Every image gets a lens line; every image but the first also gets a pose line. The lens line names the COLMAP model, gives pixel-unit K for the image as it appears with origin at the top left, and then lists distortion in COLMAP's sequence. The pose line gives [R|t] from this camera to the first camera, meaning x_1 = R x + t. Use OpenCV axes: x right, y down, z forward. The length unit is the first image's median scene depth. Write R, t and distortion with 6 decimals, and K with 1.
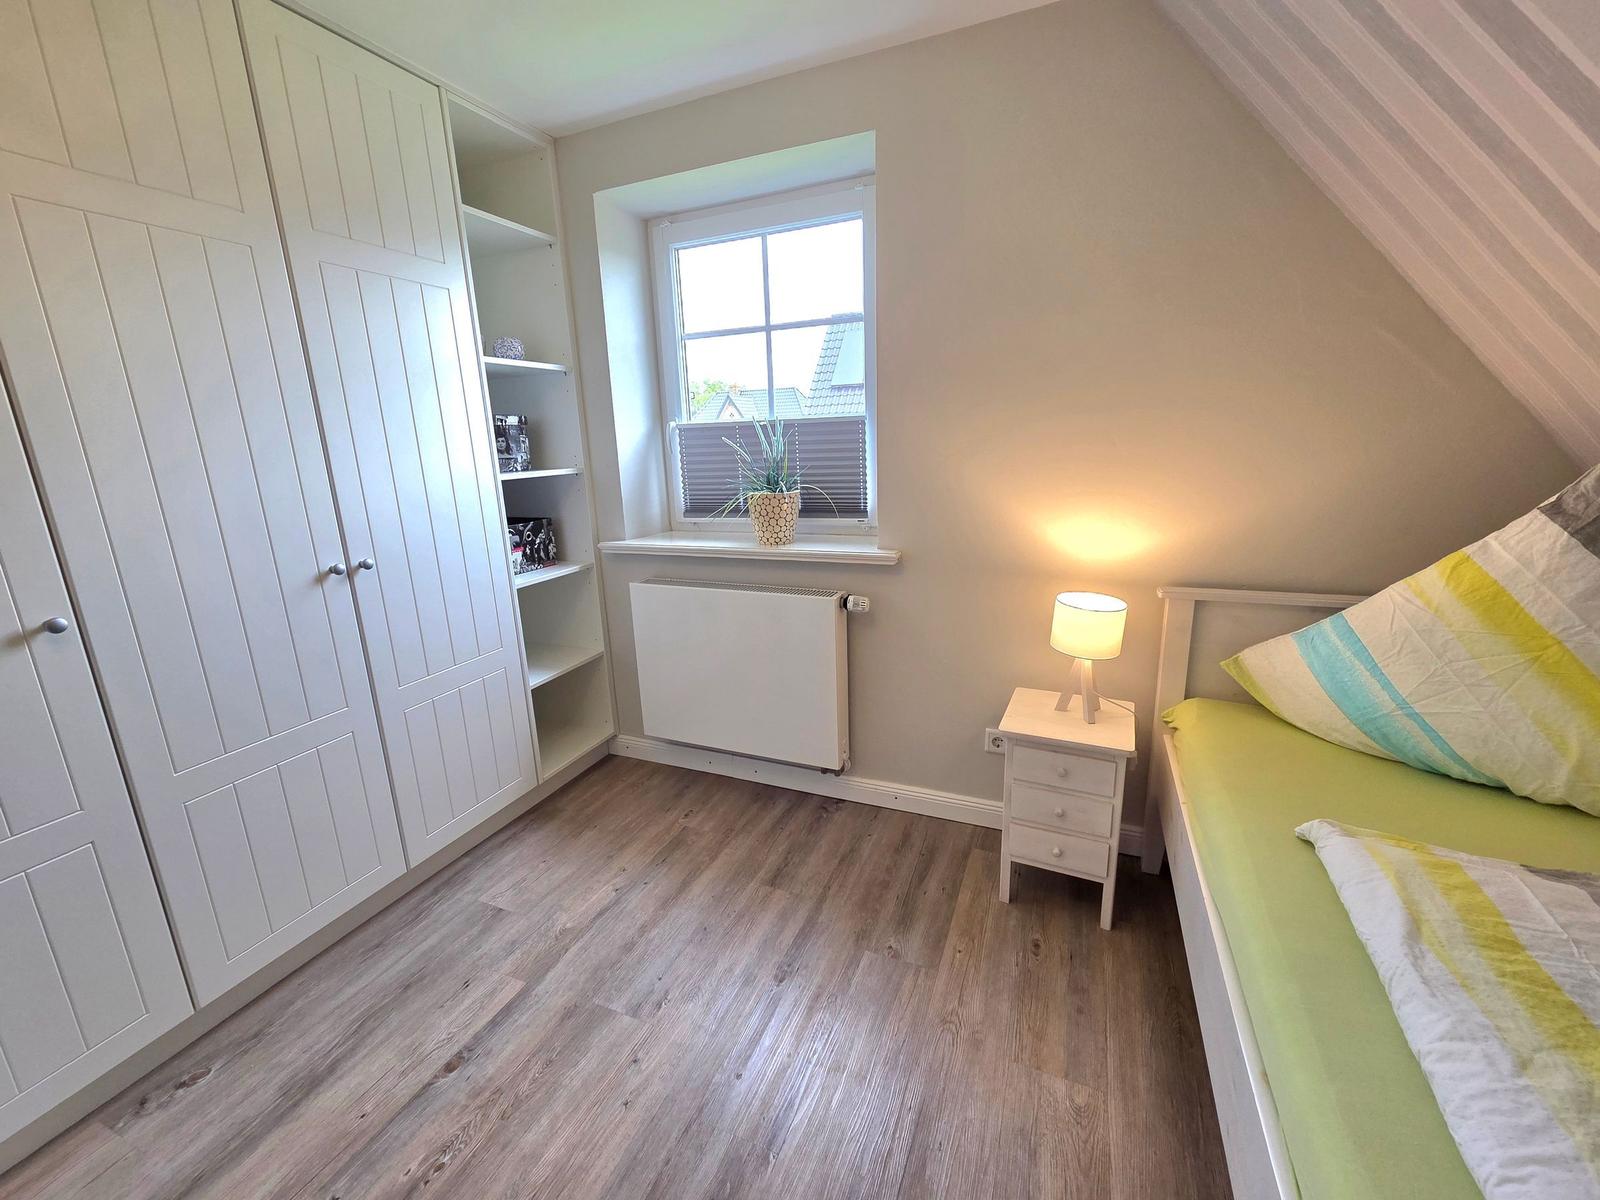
lens RADIAL K [[649.9, 0, 801.6], [0, 649.9, 587.4], [0, 0, 1]] dist [-0.001030, -0.000126]
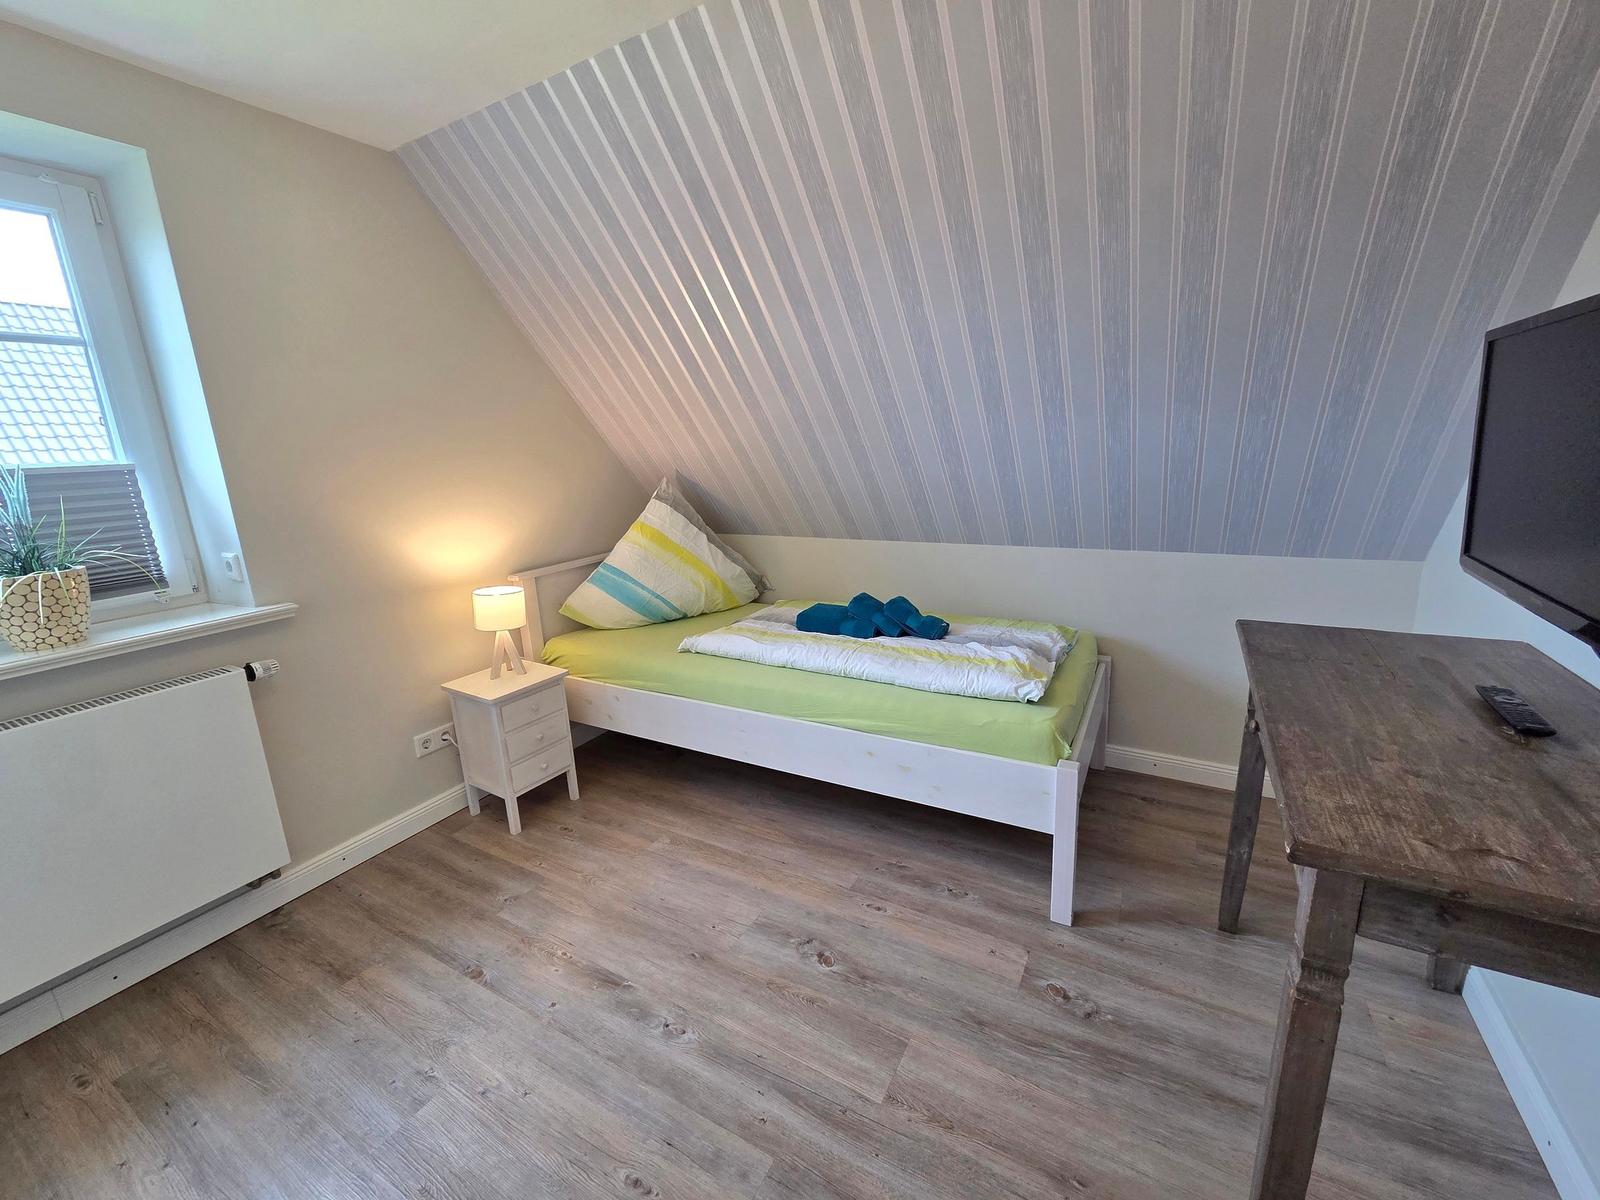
lens RADIAL K [[649.9, 0, 801.6], [0, 649.9, 587.4], [0, 0, 1]] dist [-0.001030, -0.000126]
pose [[0.124560, -0.194289, 0.973004, -0.787837], [0.270121, 0.950241, 0.155163, -0.023830], [-0.954735, 0.243502, 0.170844, 0.135149]]
